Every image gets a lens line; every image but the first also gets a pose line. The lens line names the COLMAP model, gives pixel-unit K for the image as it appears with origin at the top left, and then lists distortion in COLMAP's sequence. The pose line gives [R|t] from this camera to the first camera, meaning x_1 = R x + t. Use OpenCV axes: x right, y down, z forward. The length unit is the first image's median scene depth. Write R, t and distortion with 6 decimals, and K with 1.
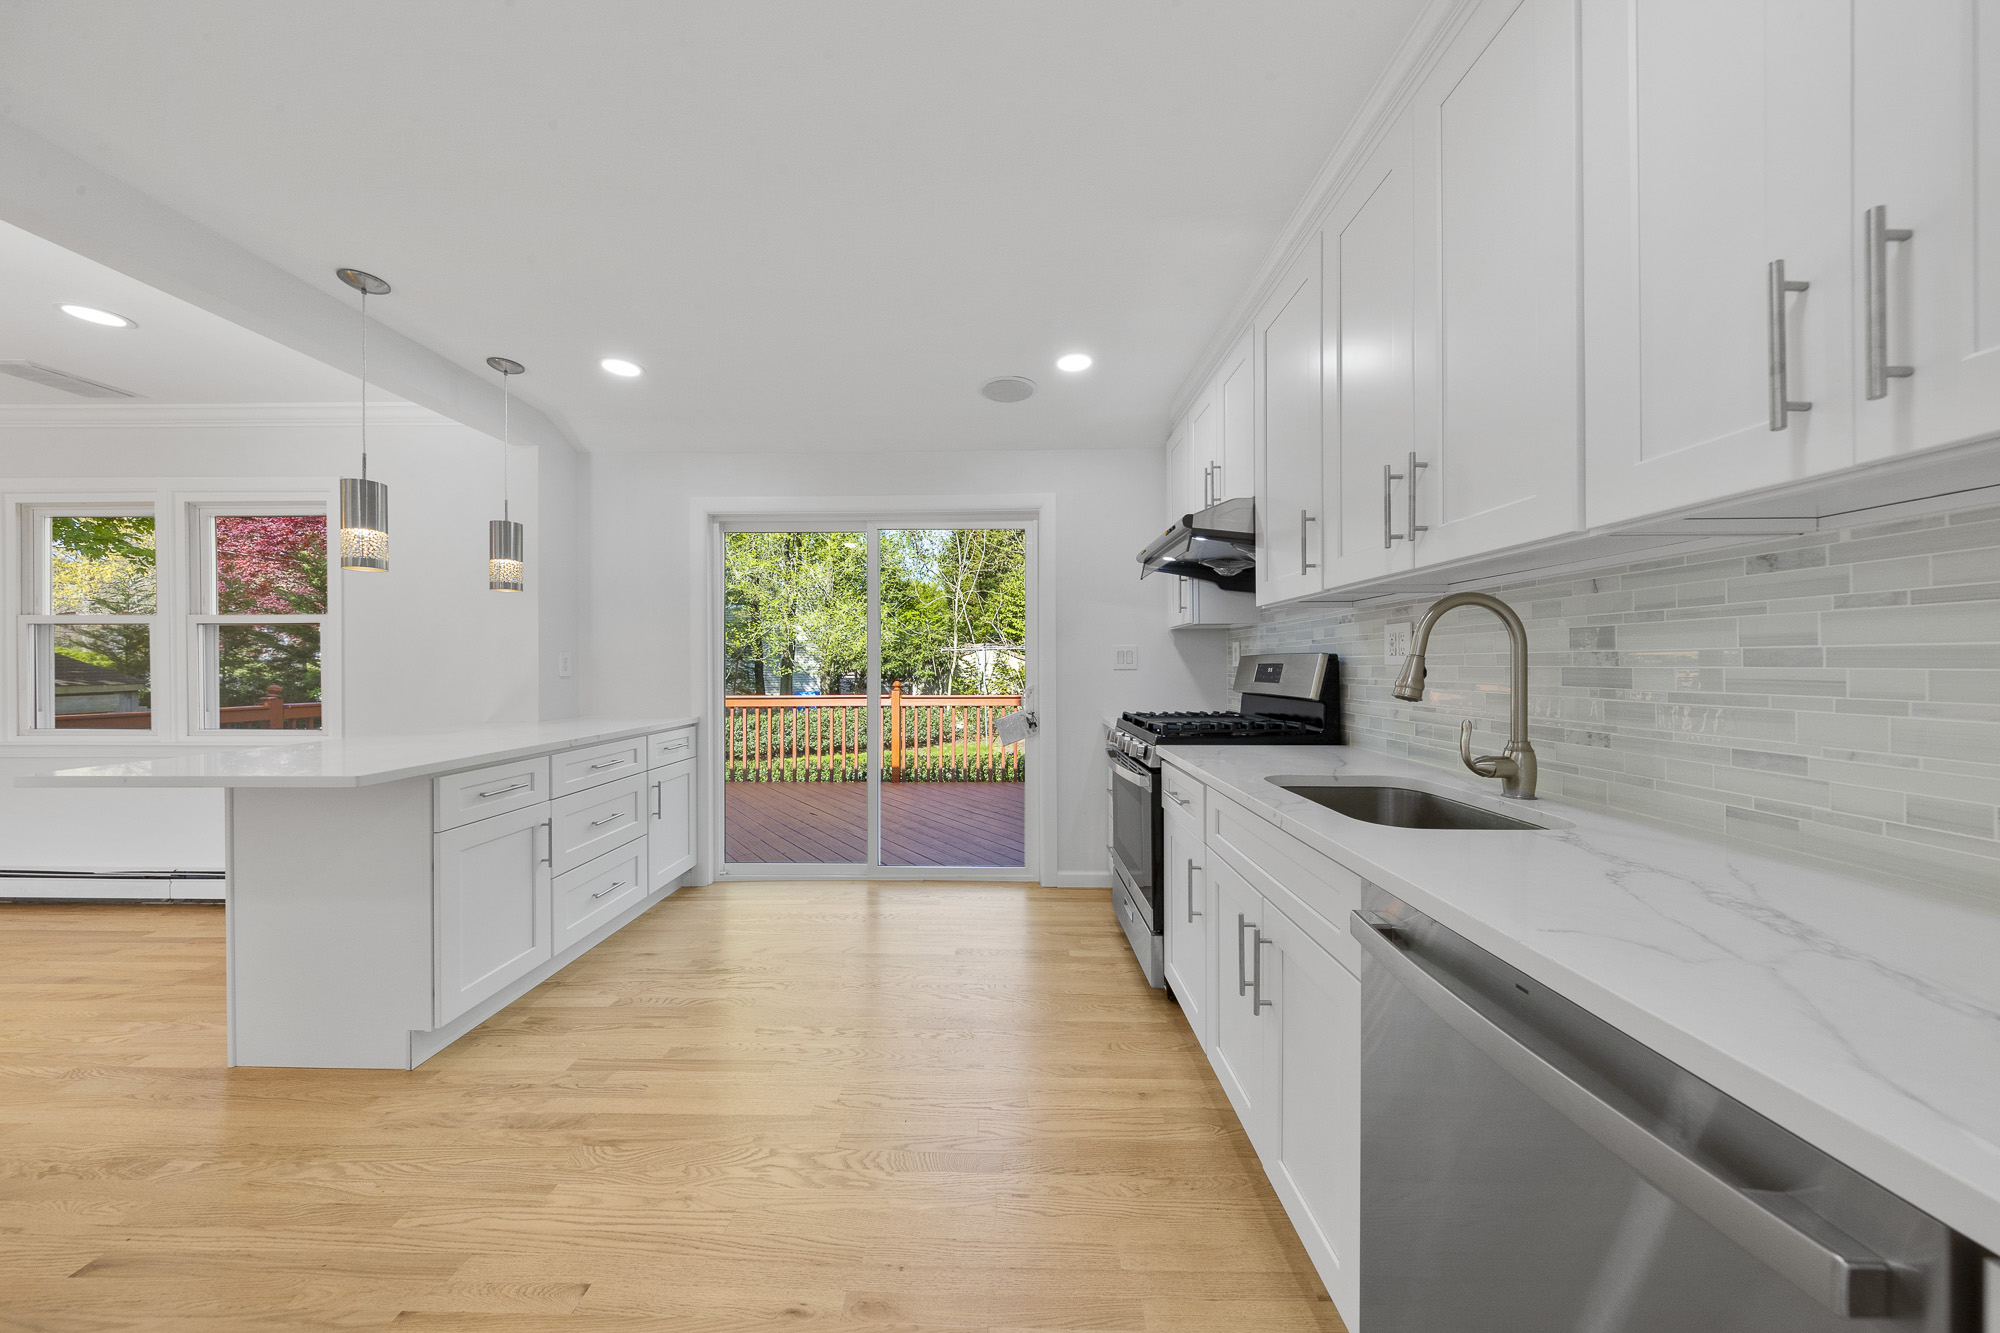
lens RADIAL K [[651.2, 0, 994.4], [0, 651.2, 662.8], [0, 0, 1]] dist [0.017059, -0.000060]
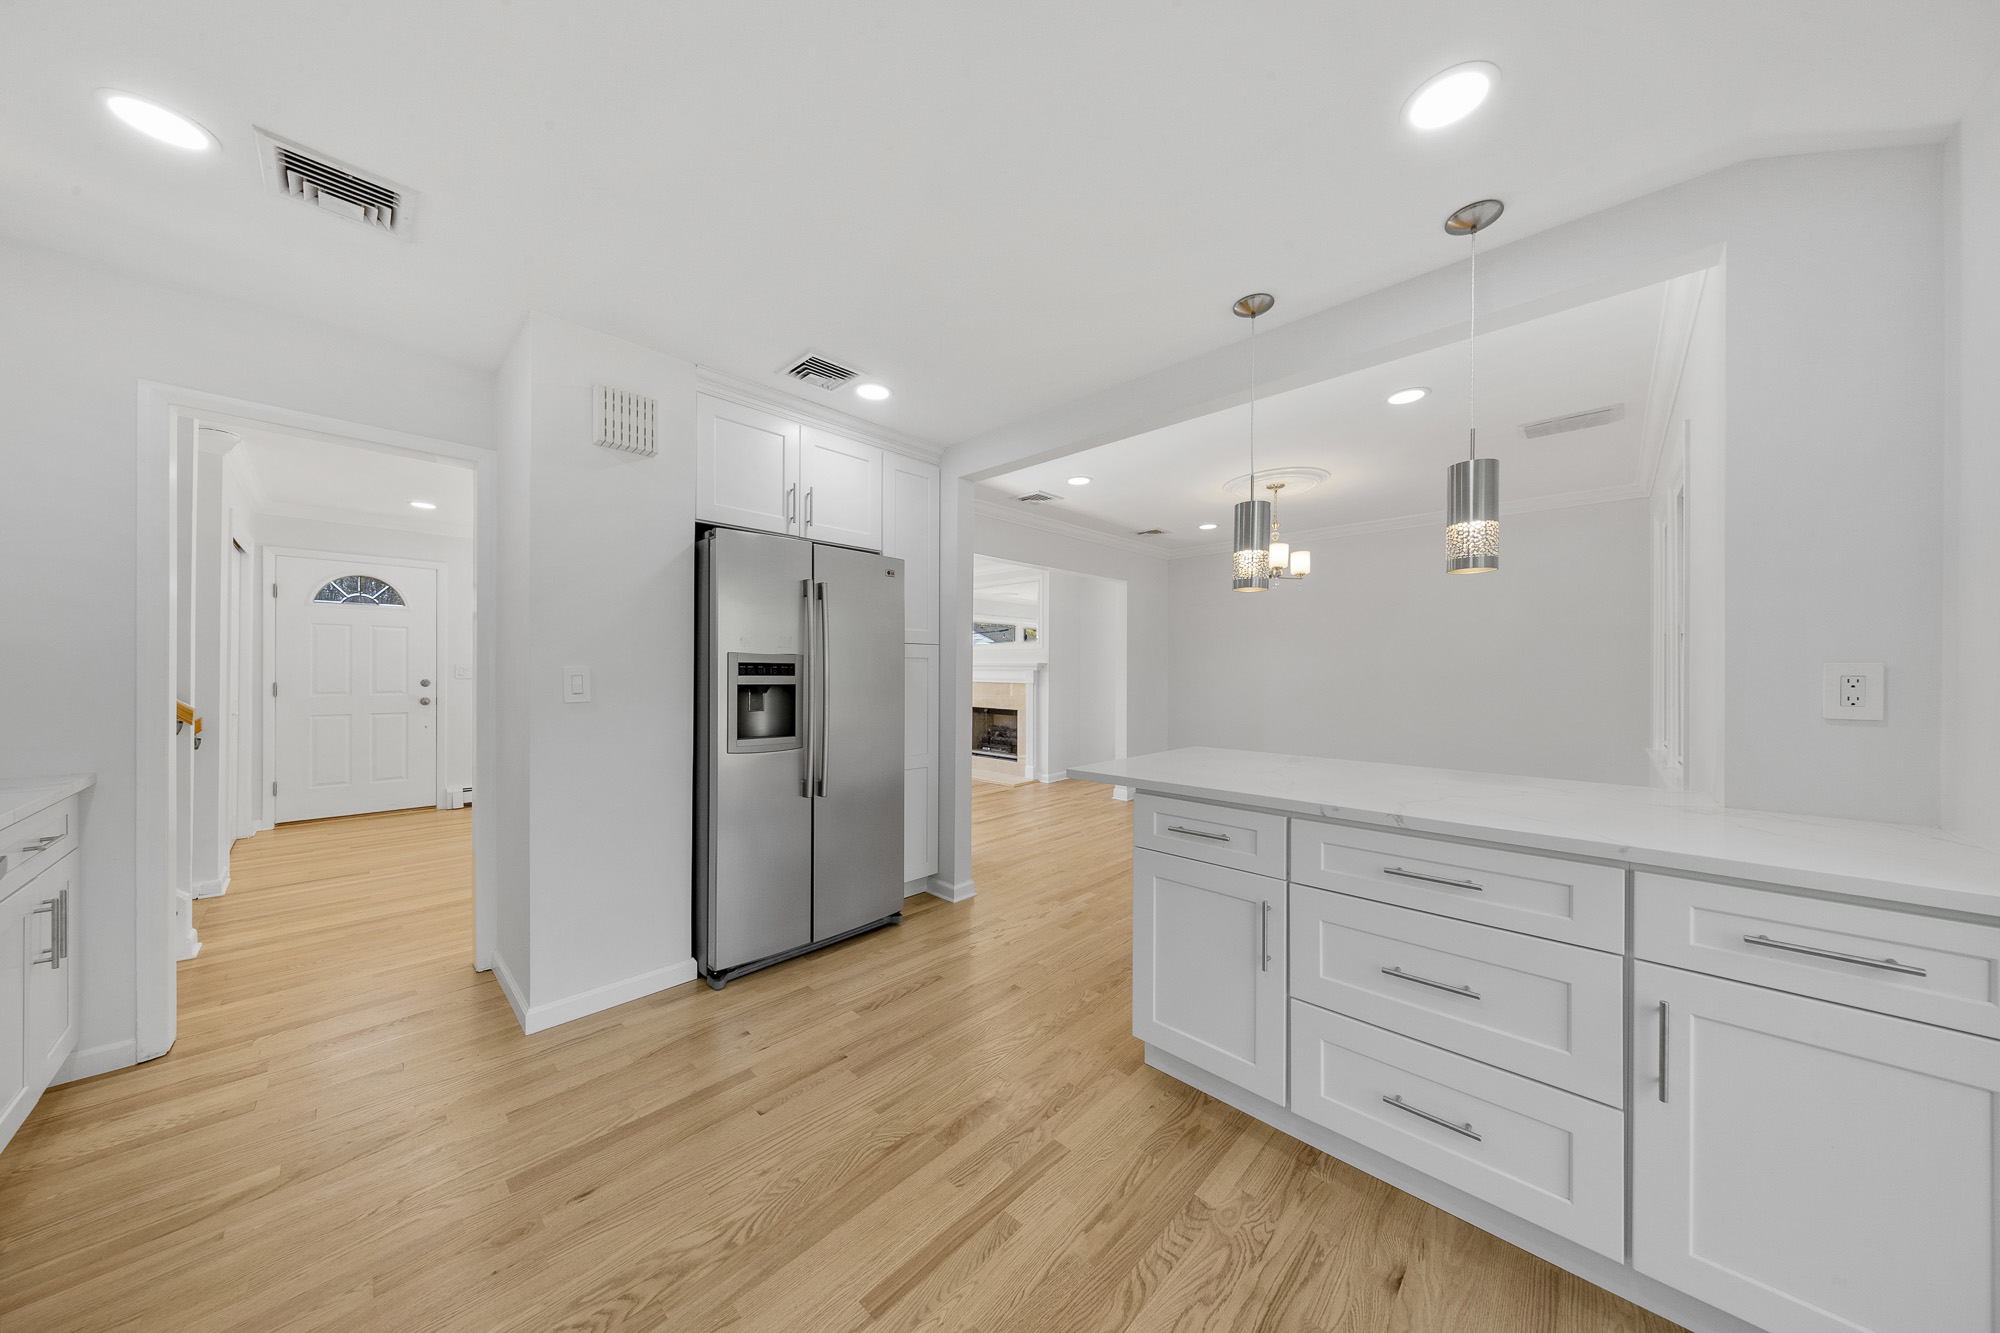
lens RADIAL K [[642.1, 0, 996.6], [0, 642.1, 658.7], [0, 0, 1]] dist [-0.000500, -0.000228]
pose [[-0.684944, -0.012061, -0.728496, 0.038153], [0.001849, 0.999831, -0.018292, -0.014317], [0.728593, -0.013876, -0.684806, 1.355030]]
